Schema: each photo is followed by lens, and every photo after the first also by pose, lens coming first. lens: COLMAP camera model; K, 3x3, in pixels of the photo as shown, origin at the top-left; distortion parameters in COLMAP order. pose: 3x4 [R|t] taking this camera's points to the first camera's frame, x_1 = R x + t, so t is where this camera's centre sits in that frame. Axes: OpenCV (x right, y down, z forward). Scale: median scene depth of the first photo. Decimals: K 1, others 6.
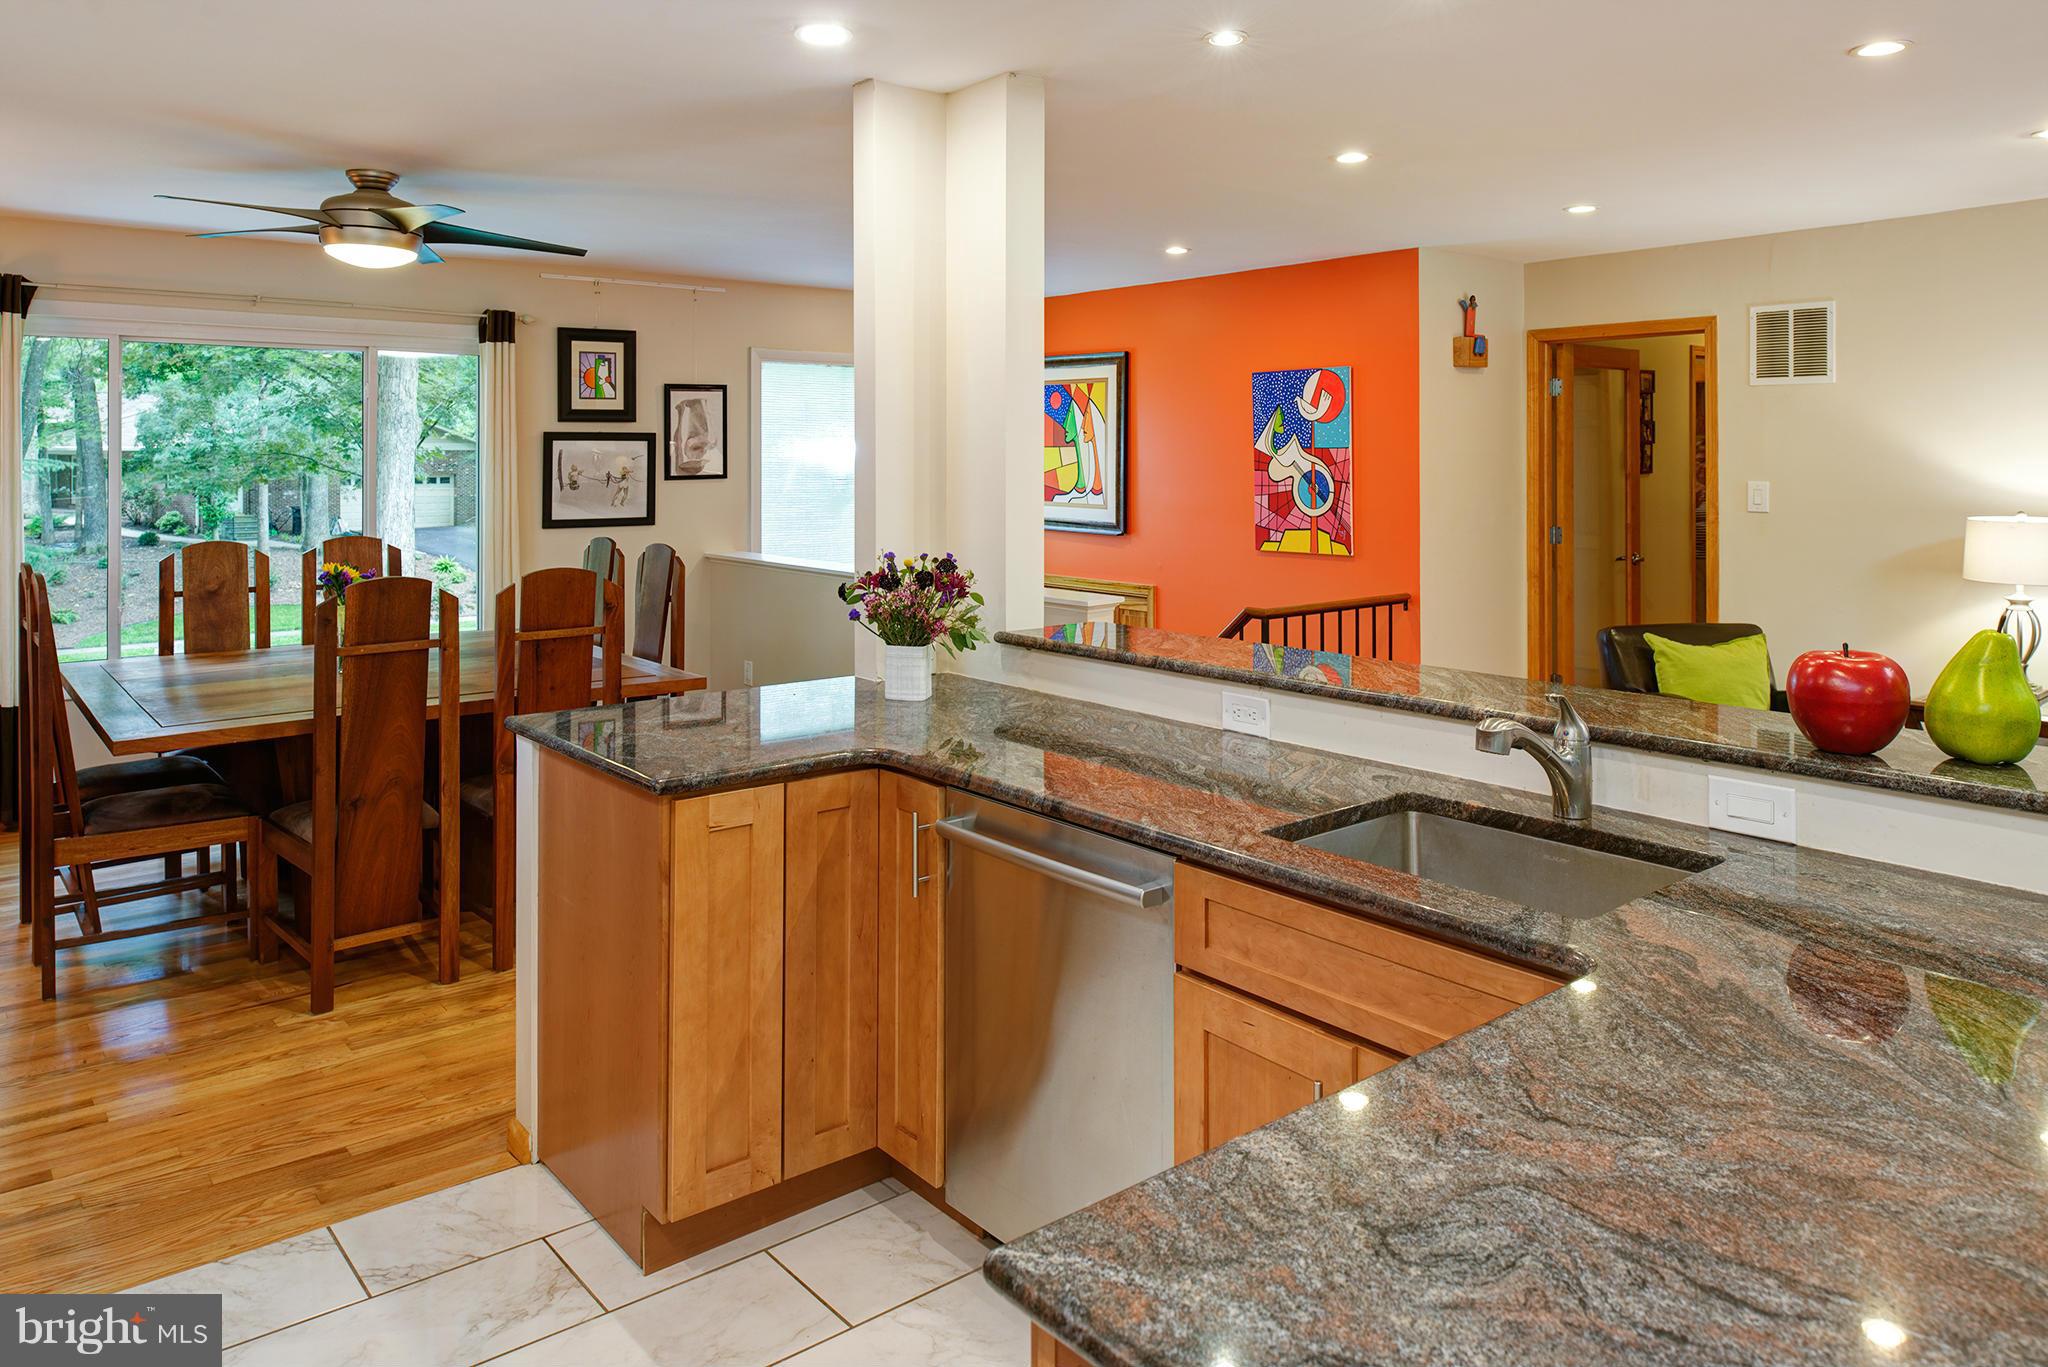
lens RADIAL K [[1400.3, 0, 1032.0], [0, 1400.3, 491.3], [0, 0, 1]] dist [0.003289, -0.002732]
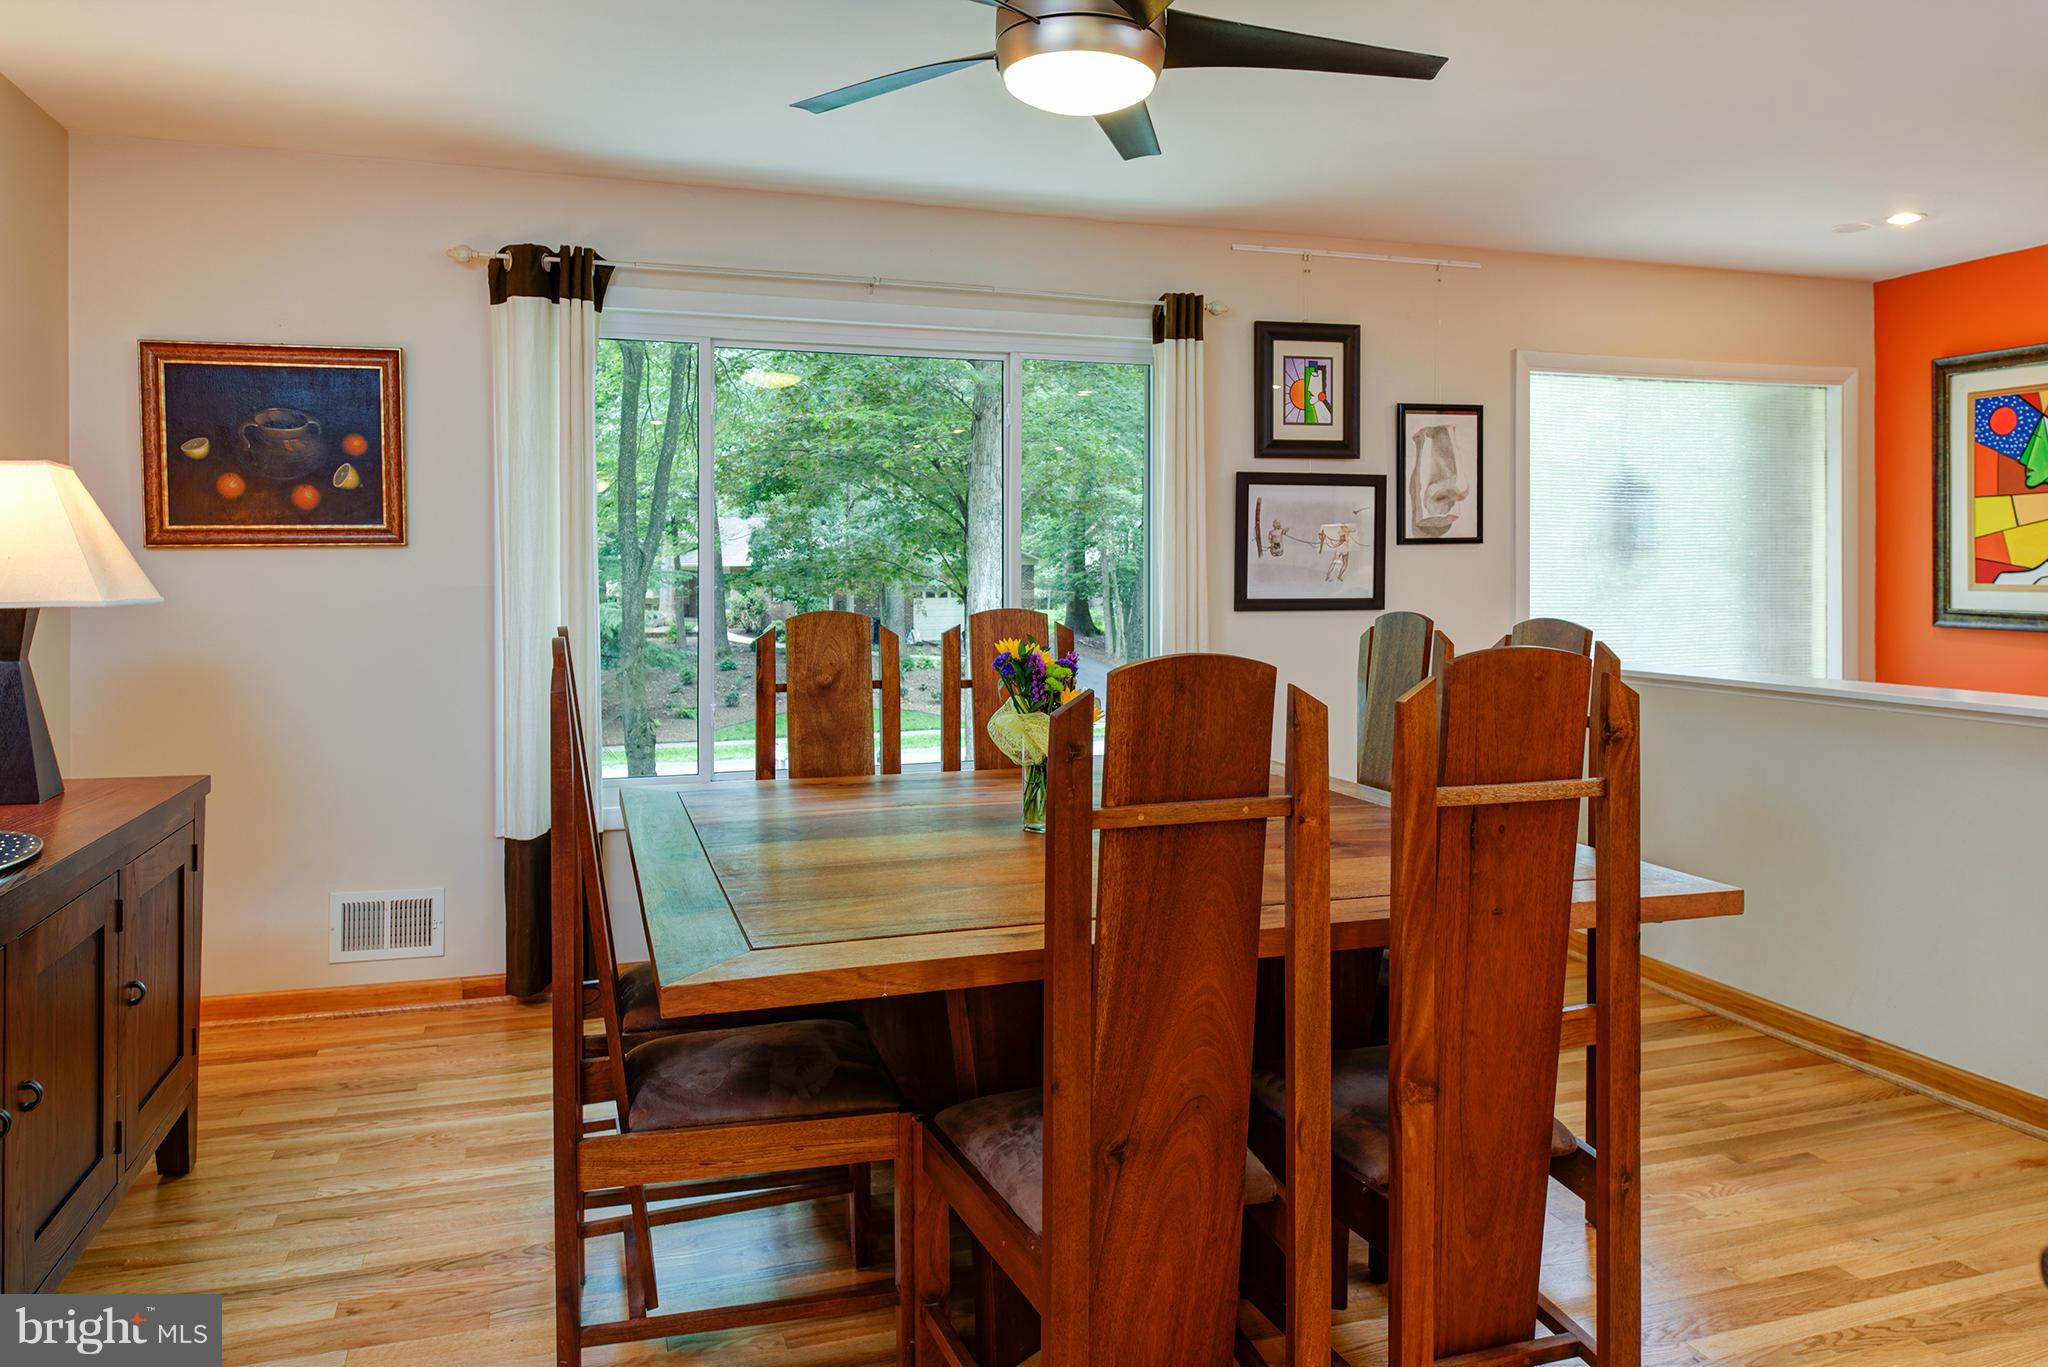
lens RADIAL K [[1370.9, 0, 1024.0], [0, 1370.9, 683.5], [0, 0, 1]] dist [0.005924, -0.000864]
pose [[0.931516, 0.025607, -0.362797, -0.194643], [-0.006828, 0.998574, 0.052949, 0.026637], [0.363635, -0.046846, 0.930363, 0.319919]]
